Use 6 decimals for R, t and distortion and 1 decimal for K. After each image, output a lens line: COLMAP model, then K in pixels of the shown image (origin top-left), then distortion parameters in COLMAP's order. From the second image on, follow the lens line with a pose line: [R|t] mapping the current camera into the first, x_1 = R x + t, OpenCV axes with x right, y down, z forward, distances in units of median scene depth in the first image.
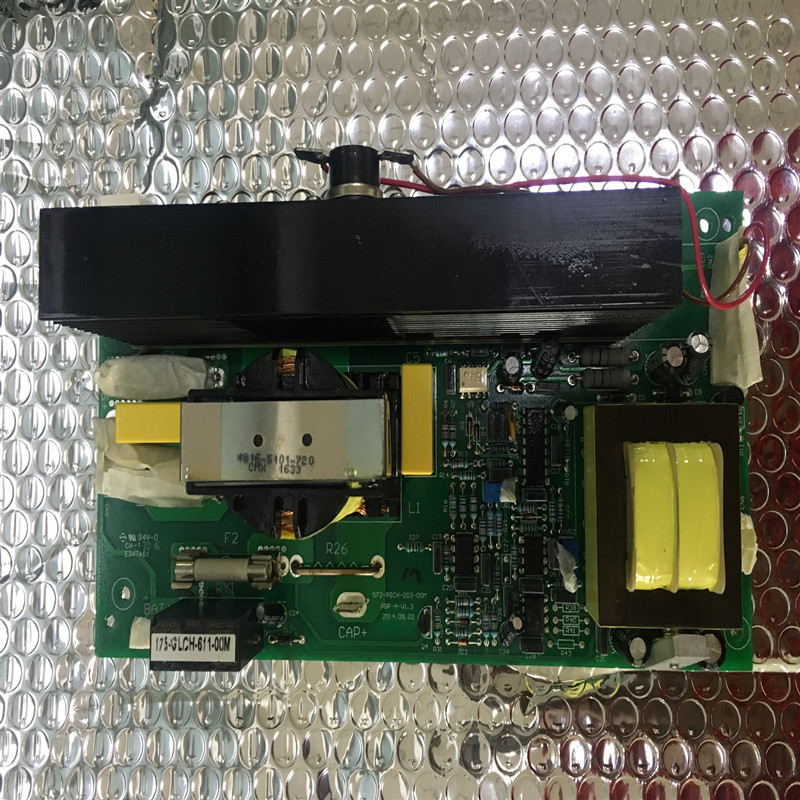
lens RADIAL K [[914.5, 0, 397.0], [0, 914.5, 403.2], [0, 0, 1]] dist [-0.004500, 0.000000]
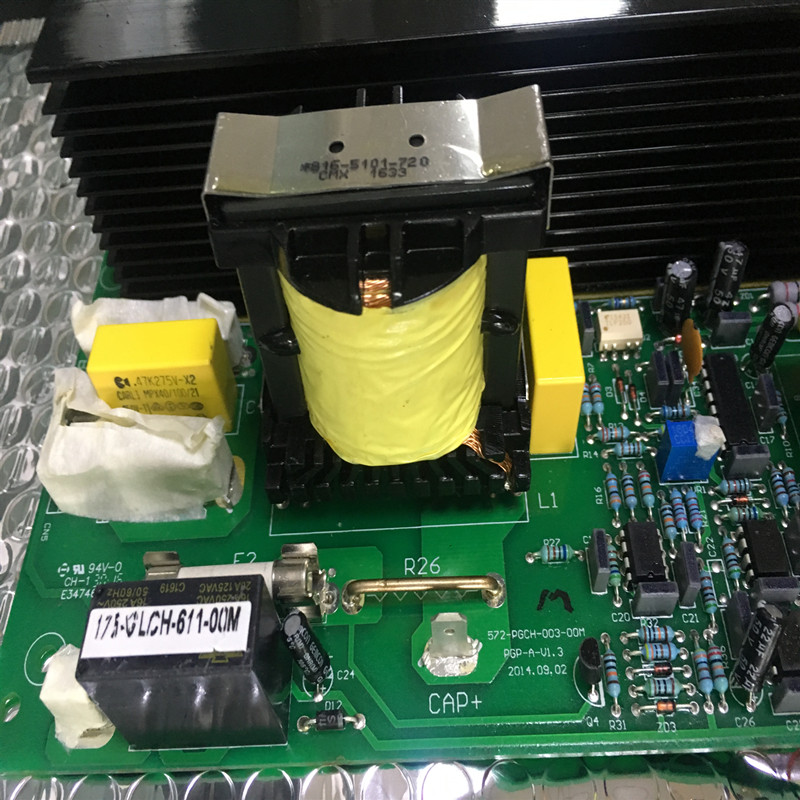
lens RADIAL K [[914.5, 0, 374.4], [0, 914.5, 497.9], [0, 0, 1]] dist [-0.004500, 0.000000]
pose [[0.999981, 0.006088, 0.001268, -0.103815], [-0.004312, 0.825794, -0.563955, 0.487059], [-0.004481, 0.563939, 0.825805, 0.515553]]
